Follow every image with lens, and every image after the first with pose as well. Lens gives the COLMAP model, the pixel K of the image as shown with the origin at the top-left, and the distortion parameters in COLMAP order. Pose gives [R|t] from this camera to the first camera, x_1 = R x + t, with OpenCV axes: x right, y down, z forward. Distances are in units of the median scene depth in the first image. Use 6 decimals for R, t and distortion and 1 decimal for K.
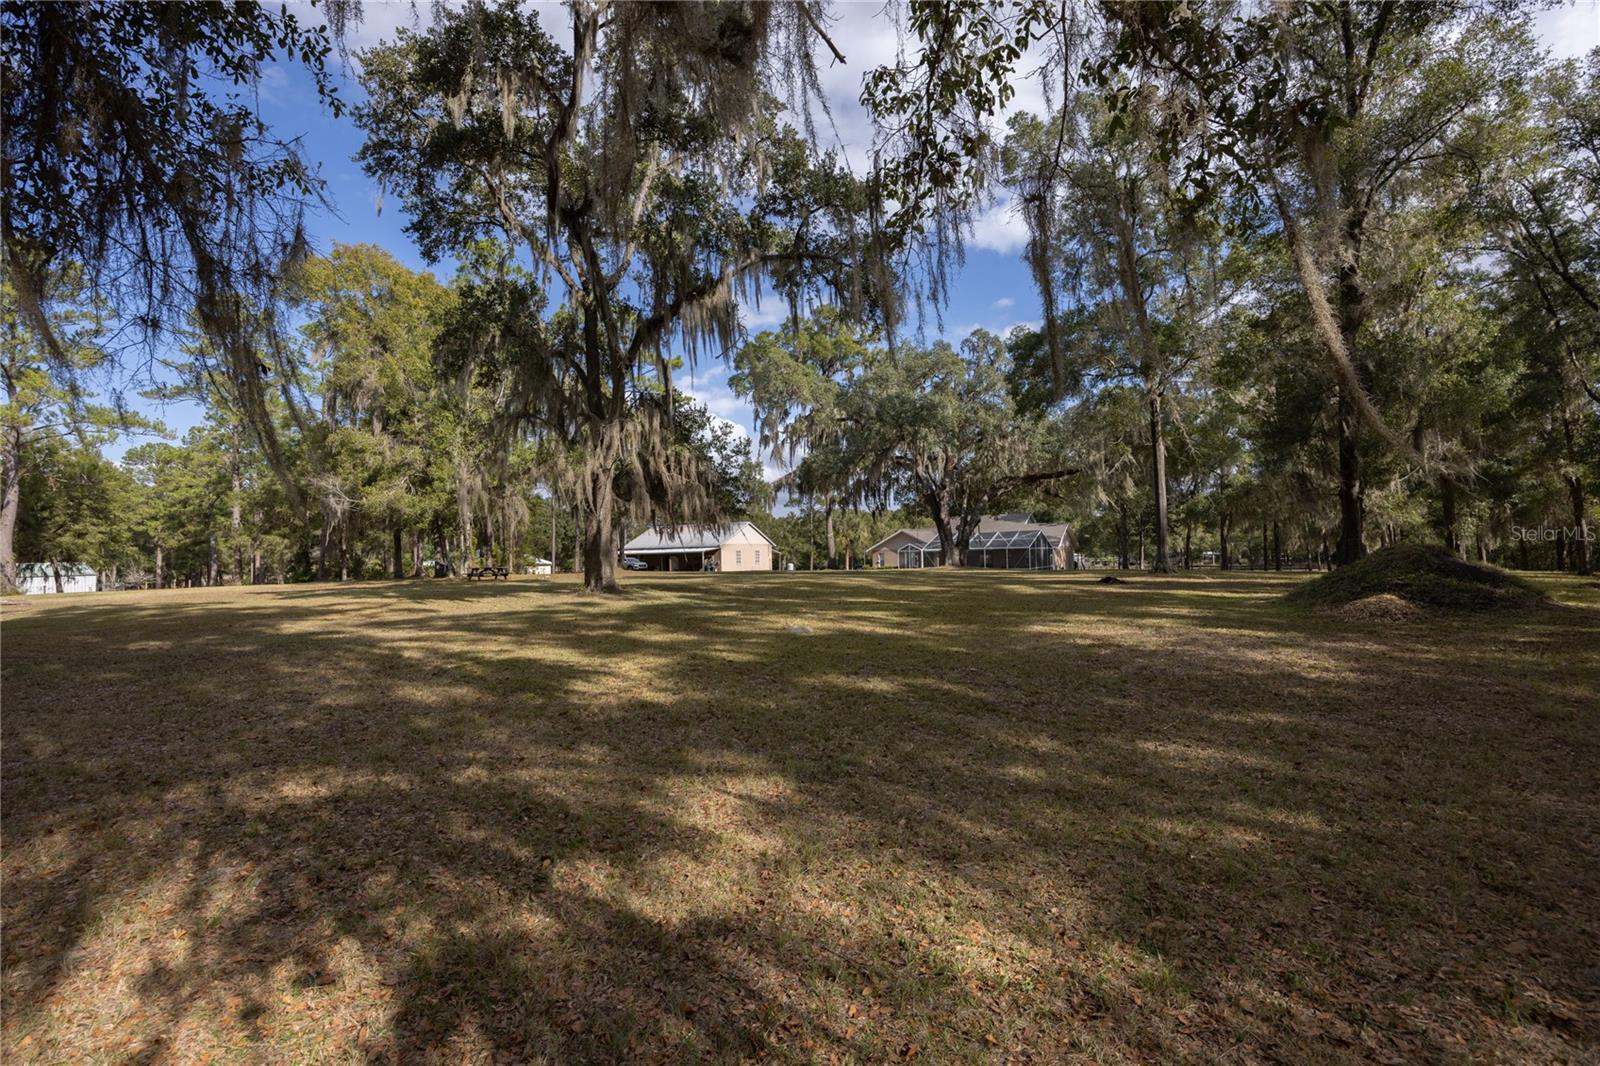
lens RADIAL K [[705.3, 0, 800.0], [0, 705.3, 533.0], [0, 0, 1]] dist [-0.000432, -0.000044]
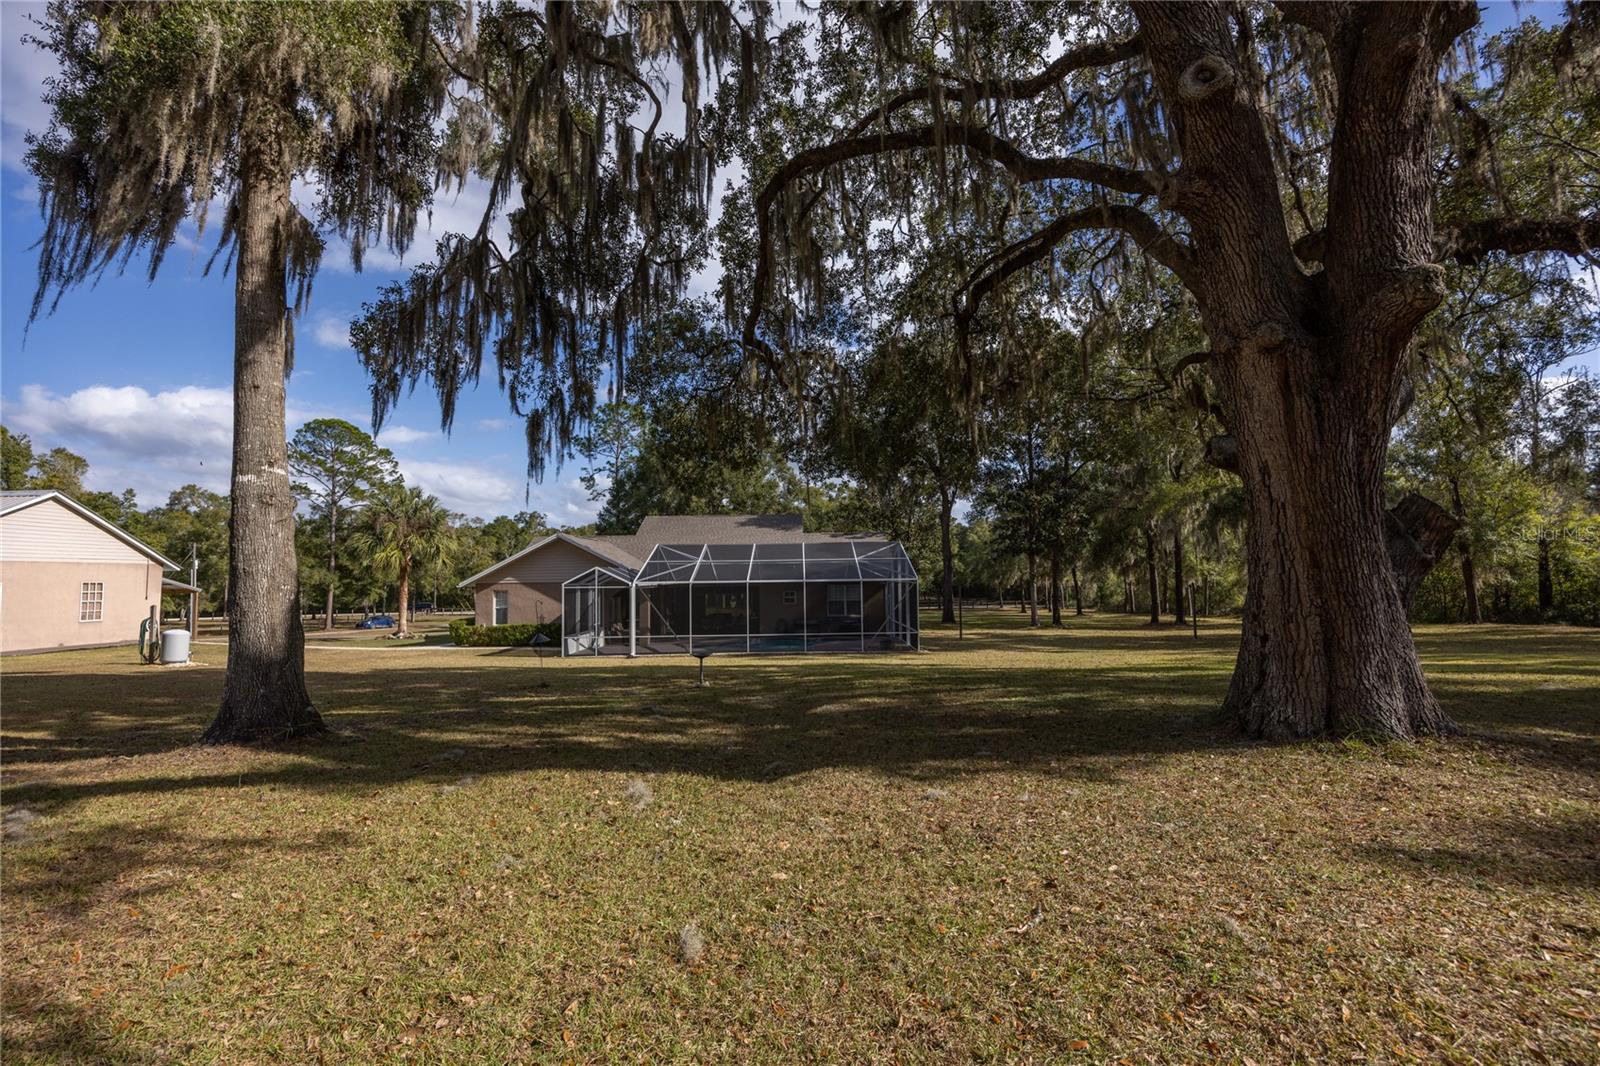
lens RADIAL K [[705.3, 0, 800.0], [0, 705.3, 533.0], [0, 0, 1]] dist [-0.000432, -0.000044]
pose [[0.838310, 0.045028, 0.543331, 0.037632], [-0.020014, 0.998453, -0.051866, 0.014390], [-0.544826, 0.032605, 0.837915, 0.555669]]
